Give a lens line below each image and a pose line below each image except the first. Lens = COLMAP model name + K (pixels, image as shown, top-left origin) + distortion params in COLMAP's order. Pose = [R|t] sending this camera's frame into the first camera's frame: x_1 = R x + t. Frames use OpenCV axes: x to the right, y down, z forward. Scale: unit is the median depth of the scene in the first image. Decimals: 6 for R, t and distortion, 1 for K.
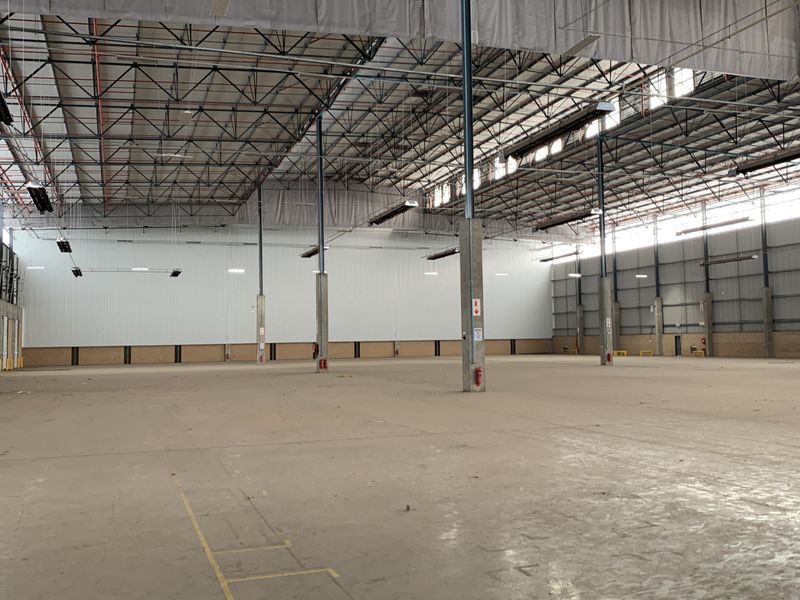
lens RADIAL K [[787.2, 0, 395.4], [0, 787.2, 286.0], [0, 0, 1]] dist [0.095836, -0.214268]
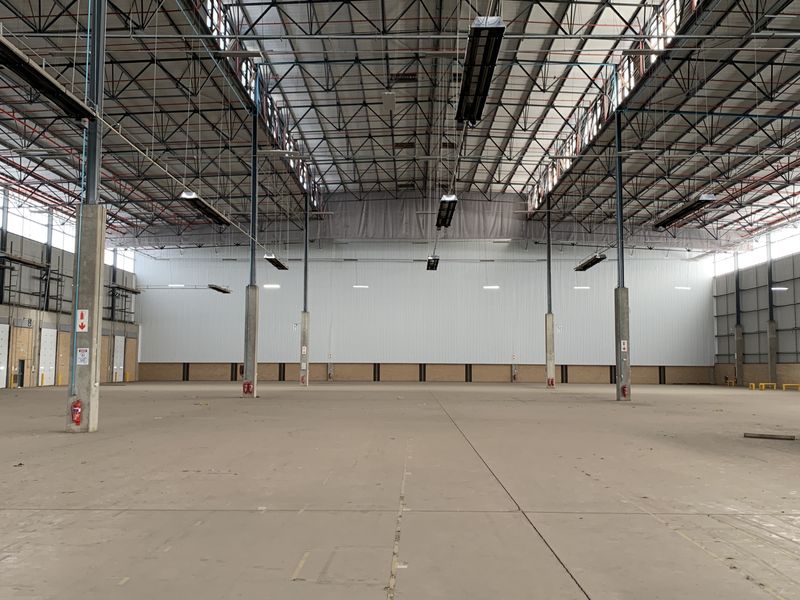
lens RADIAL K [[787.2, 0, 395.4], [0, 787.2, 286.0], [0, 0, 1]] dist [0.095836, -0.214268]
pose [[0.940661, -0.011031, -0.339168, 0.208856], [0.002148, 0.999645, -0.026554, 0.004804], [0.339340, 0.024250, 0.940351, 0.124656]]
